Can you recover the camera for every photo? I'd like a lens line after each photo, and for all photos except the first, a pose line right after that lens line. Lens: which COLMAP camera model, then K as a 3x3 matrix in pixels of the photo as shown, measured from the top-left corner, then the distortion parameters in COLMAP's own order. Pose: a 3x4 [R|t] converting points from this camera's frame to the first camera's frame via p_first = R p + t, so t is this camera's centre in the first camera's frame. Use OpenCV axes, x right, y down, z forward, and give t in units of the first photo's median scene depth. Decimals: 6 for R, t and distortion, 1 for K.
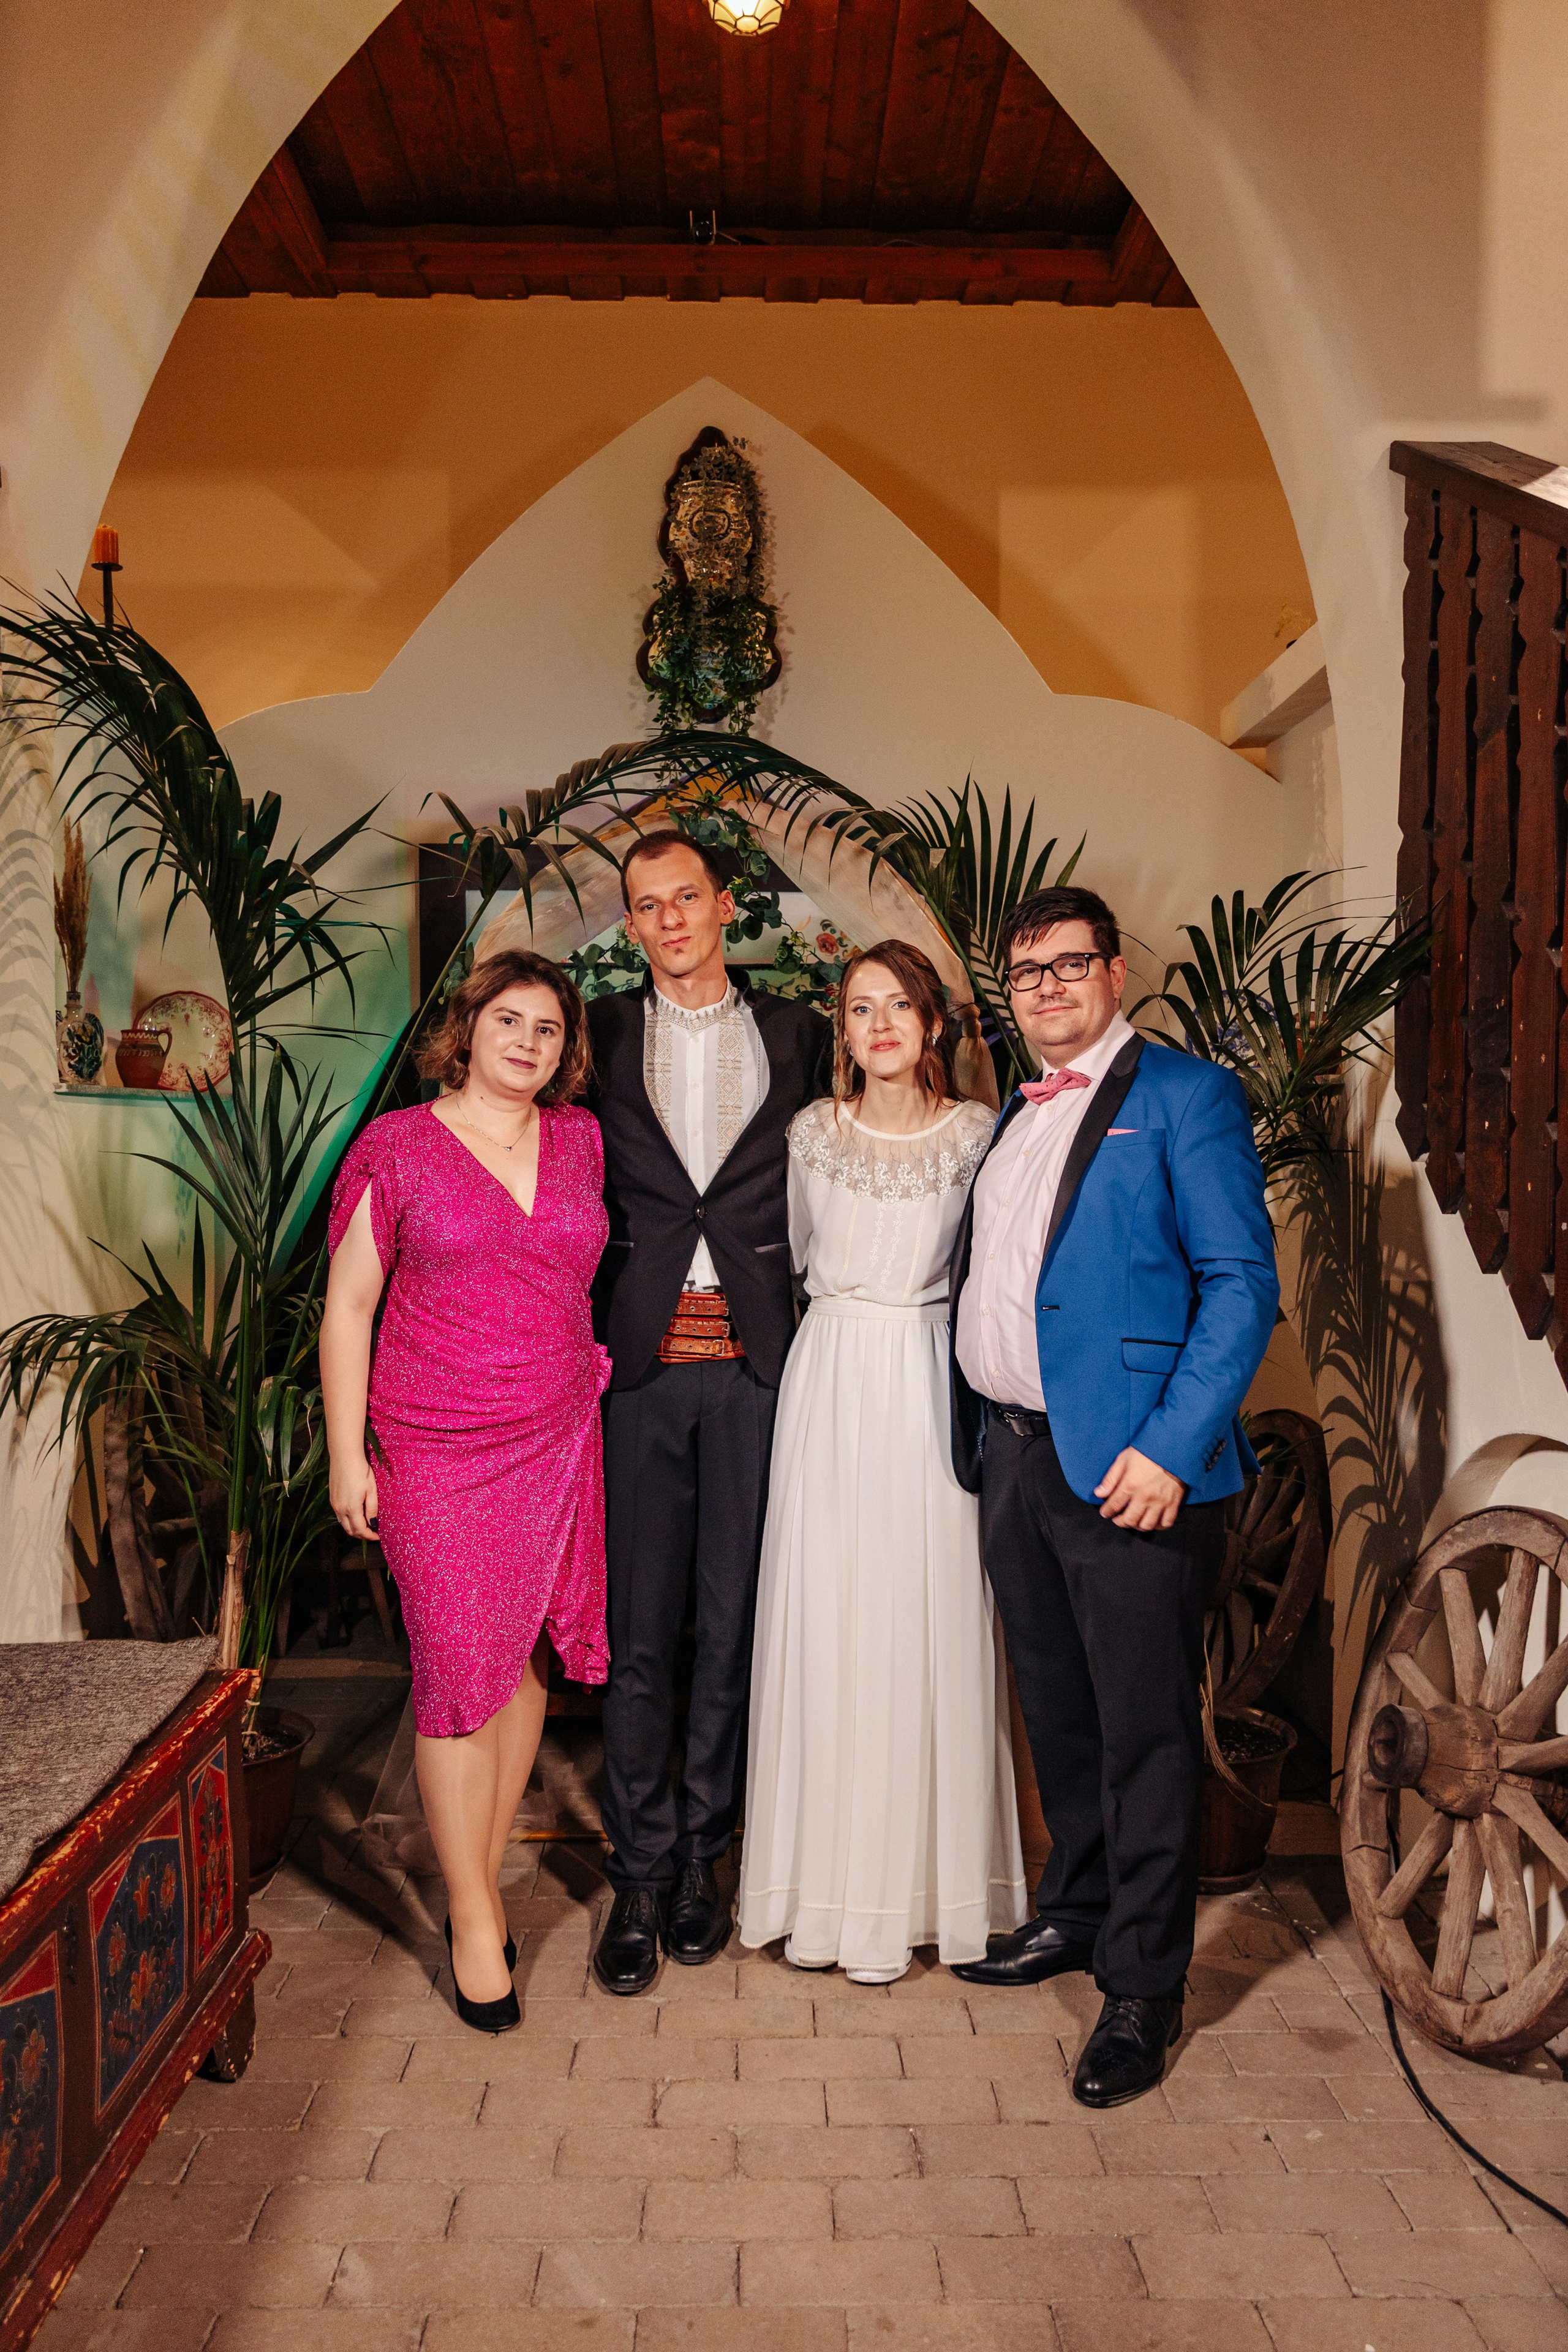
lens RADIAL K [[1769.9, 0, 777.4], [0, 1769.9, 1175.4], [0, 0, 1]] dist [-0.007080, -0.000898]
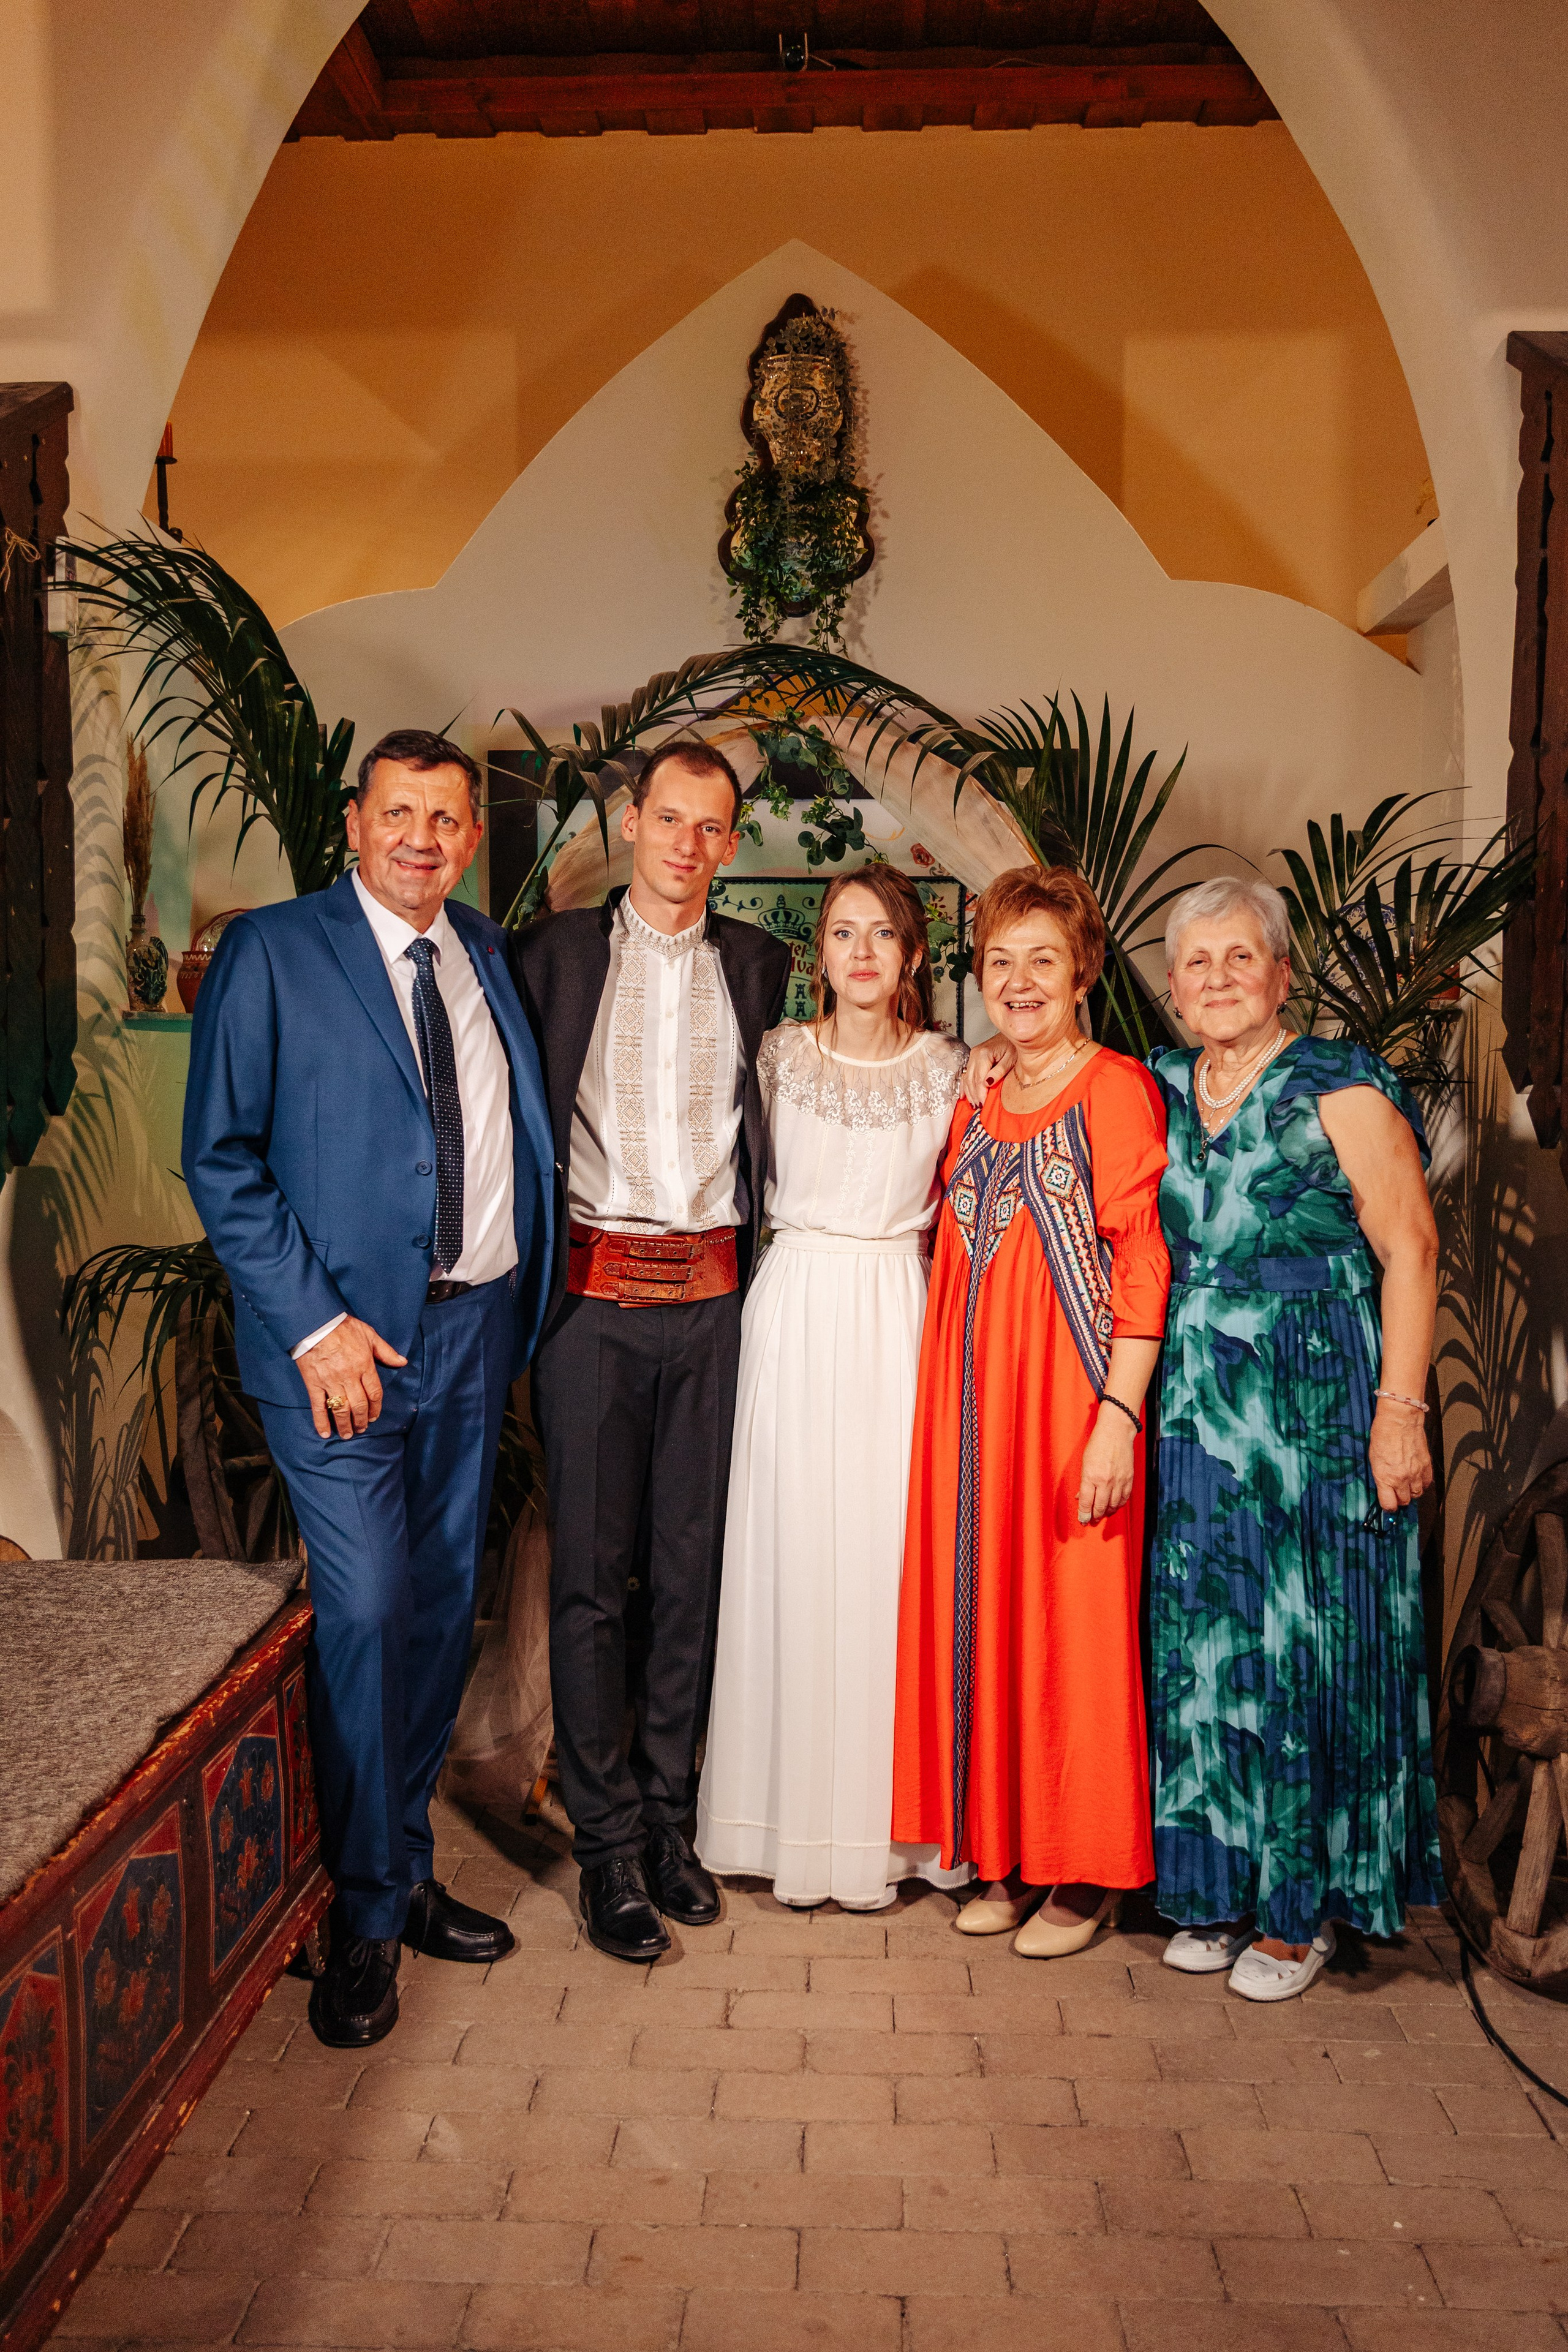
lens RADIAL K [[2066.2, 0, 767.1], [0, 2066.2, 1176.8], [0, 0, 1]] dist [-0.011742, 0.005717]
pose [[0.998152, 0.003608, -0.060654, 0.022373], [-0.001230, 0.999231, 0.039196, -0.006965], [0.060749, -0.039049, 0.997389, -0.162674]]
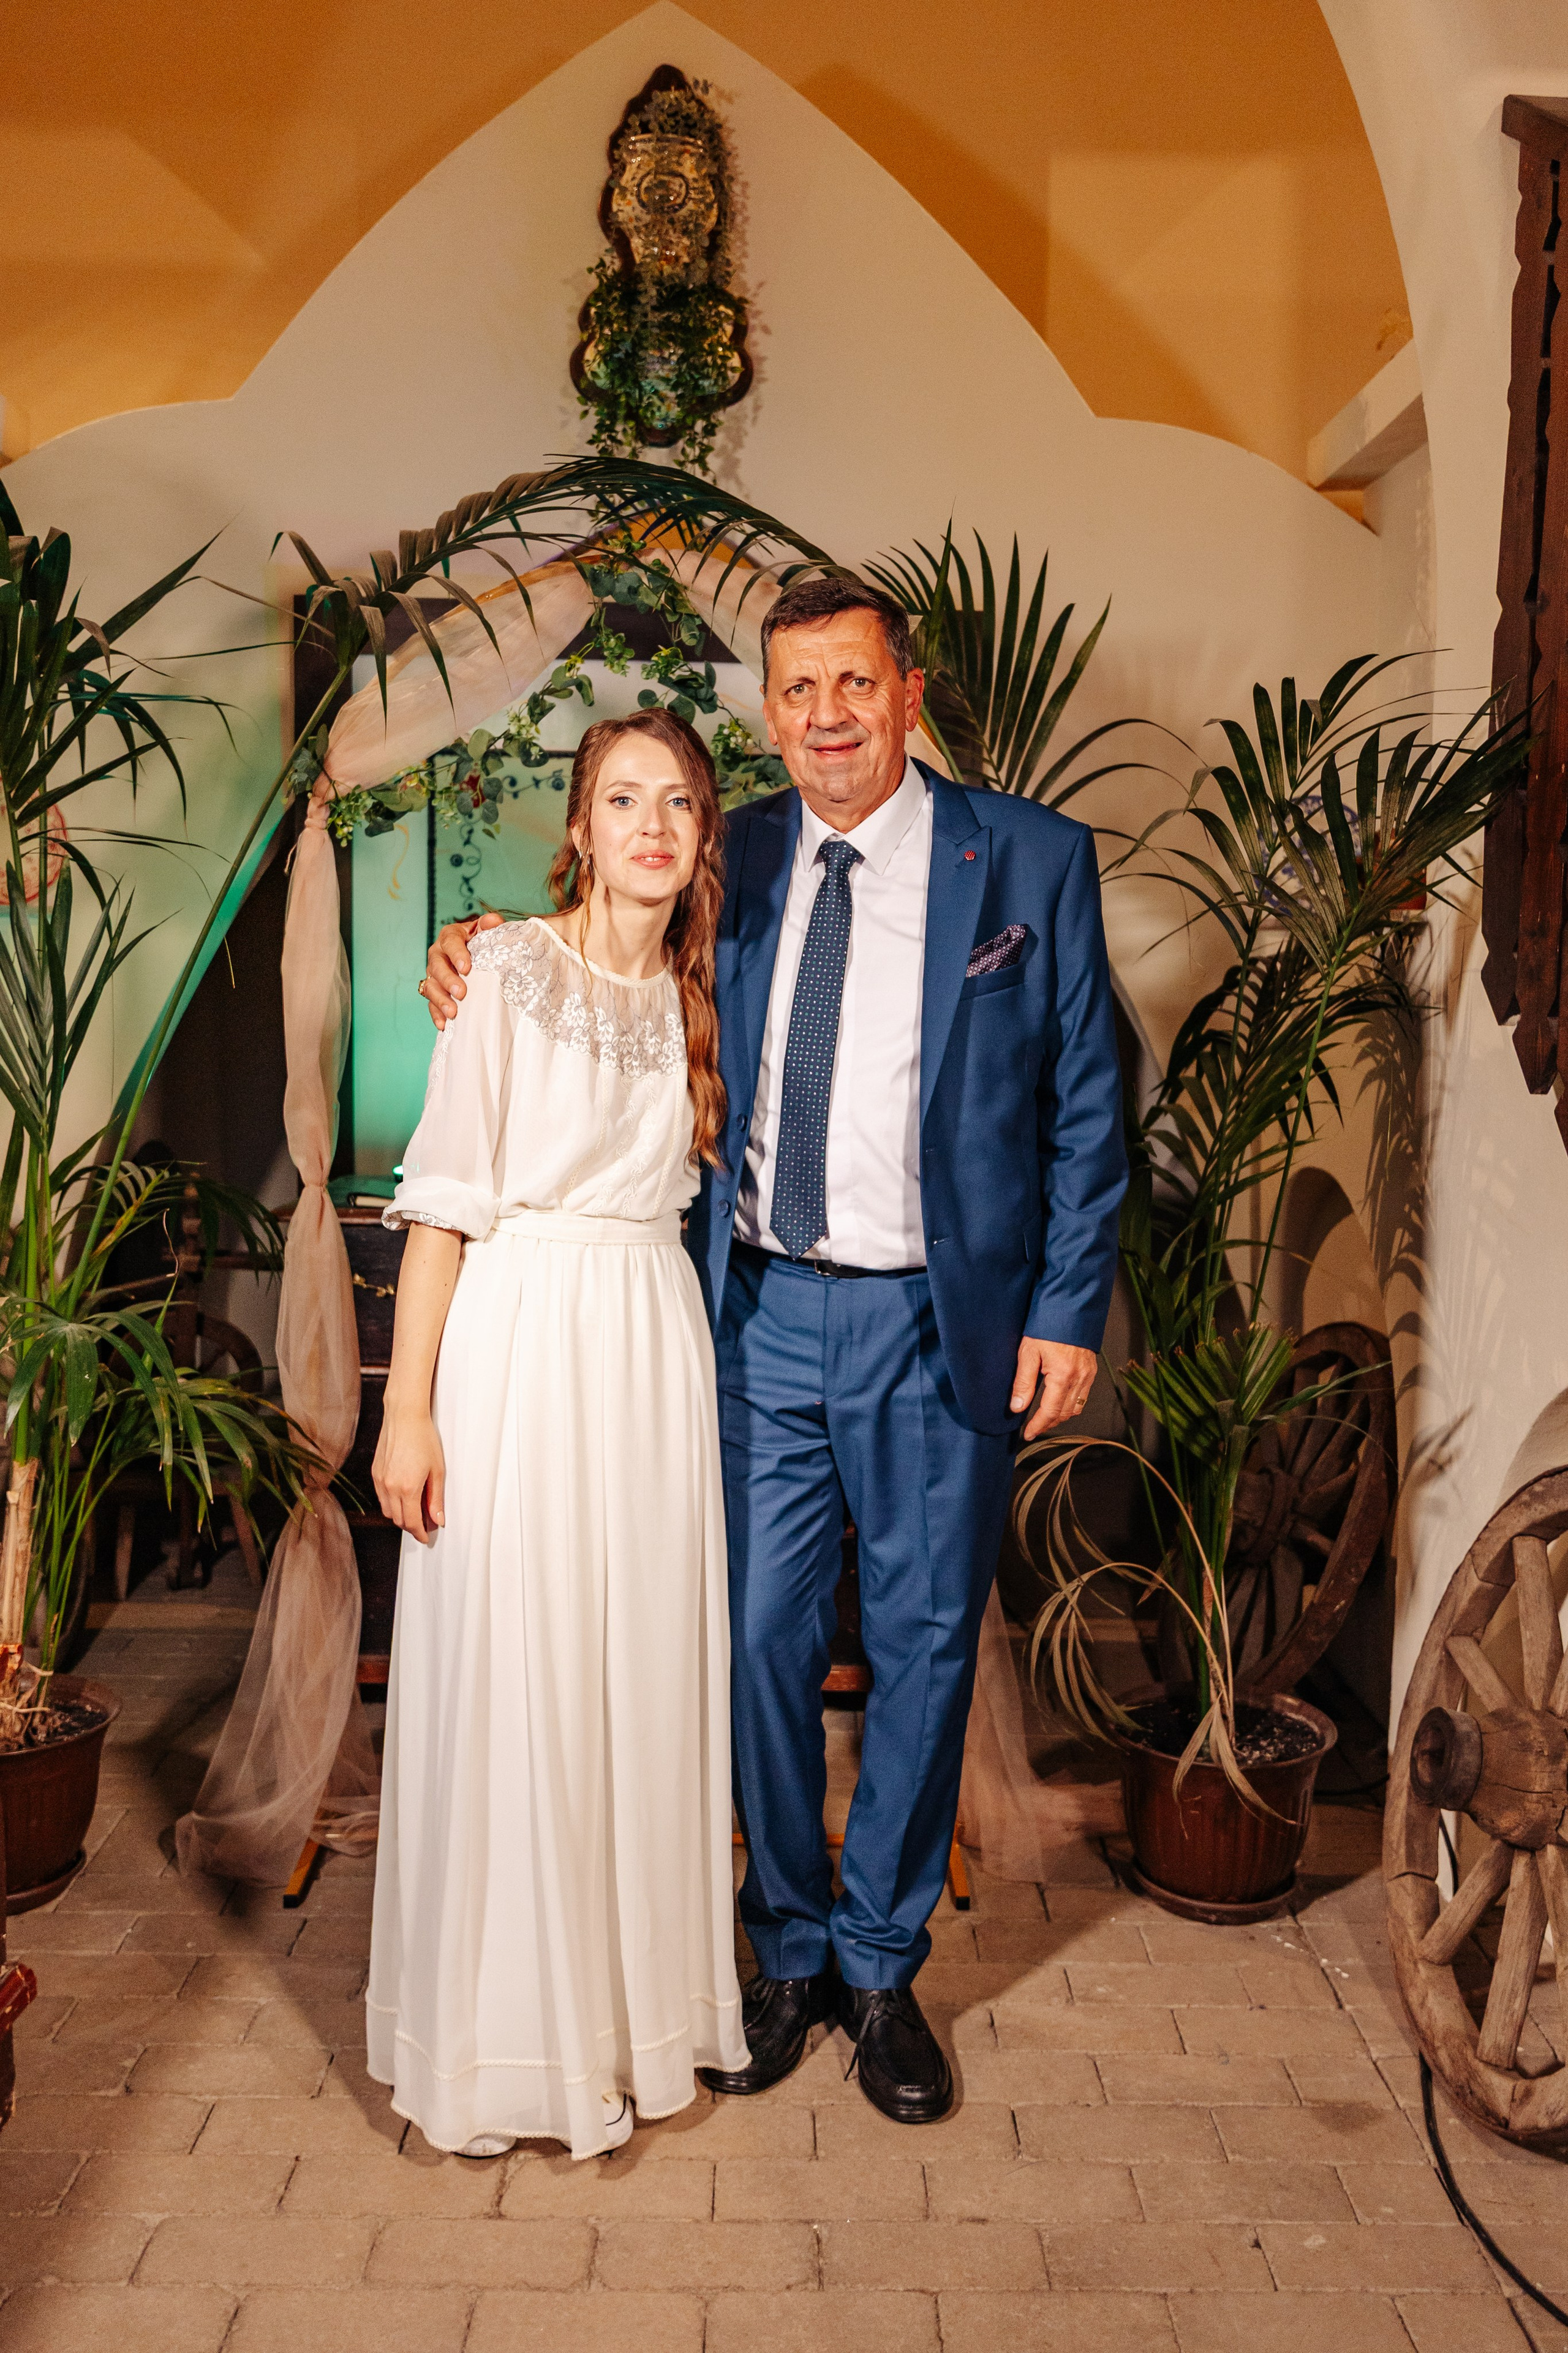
lens RADIAL K [[2135.6, 0, 816.0], [0, 2135.6, 1111.6], [0, 0, 1]] dist [-0.010308, 0.006350]
pose [[0.999861, 0.016395, 0.003156, 0.056388], [-0.016537, 0.998511, 0.051987, -0.015478], [-0.002299, -0.052032, 0.998643, 0.049221]]
